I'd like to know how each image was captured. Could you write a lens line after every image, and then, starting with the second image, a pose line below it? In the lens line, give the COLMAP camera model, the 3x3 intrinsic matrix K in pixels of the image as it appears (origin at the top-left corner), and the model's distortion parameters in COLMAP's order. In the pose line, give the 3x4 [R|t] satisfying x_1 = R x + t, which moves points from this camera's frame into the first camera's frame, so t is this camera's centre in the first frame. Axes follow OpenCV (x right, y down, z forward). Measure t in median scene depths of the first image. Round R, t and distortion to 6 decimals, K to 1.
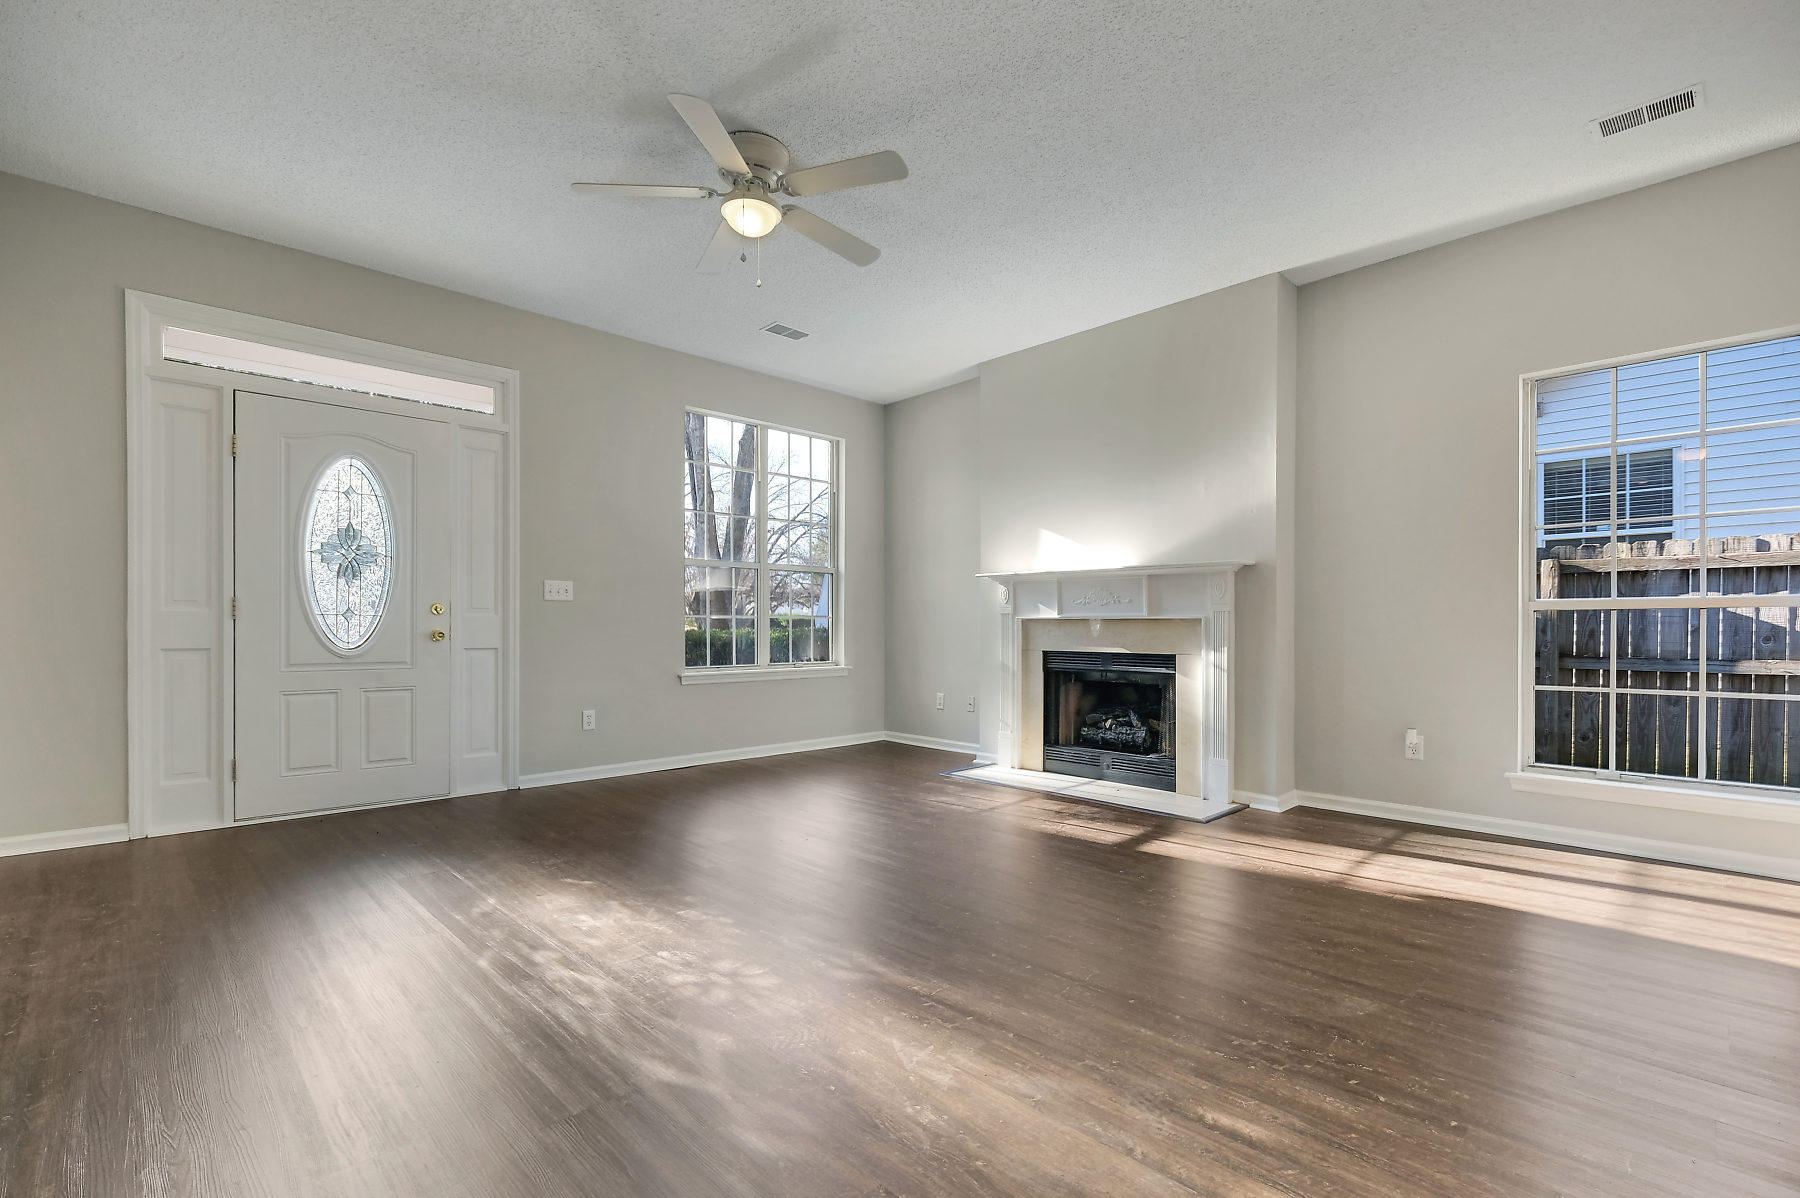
lens RADIAL K [[806.8, 0, 899.3], [0, 806.8, 627.2], [0, 0, 1]] dist [-0.003401, -0.000275]
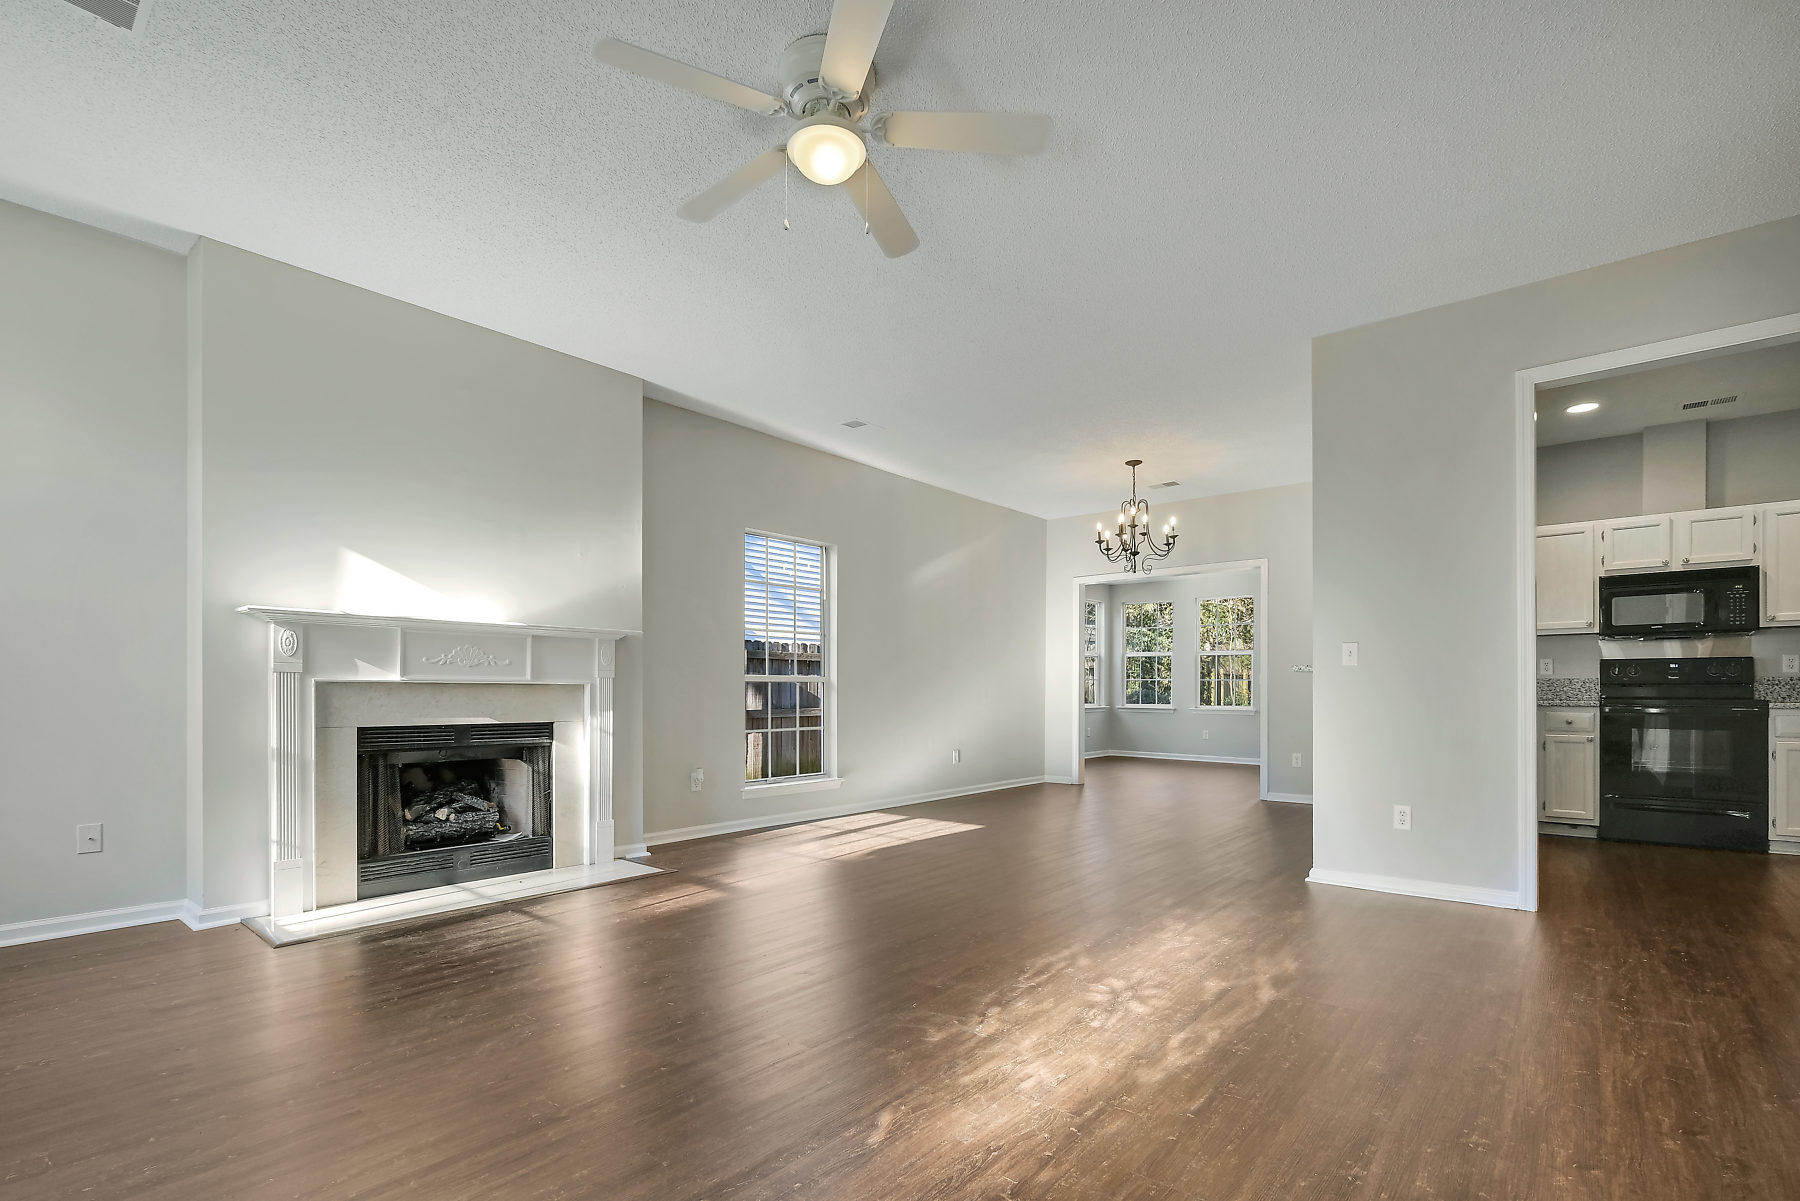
lens RADIAL K [[829.5, 0, 901.9], [0, 829.5, 691.4], [0, 0, 1]] dist [-0.001823, 0.000023]
pose [[-0.099368, -0.001254, 0.995050, -0.678324], [-0.000404, 0.999999, 0.001220, -0.003326], [-0.995051, -0.000281, -0.099369, 0.706043]]
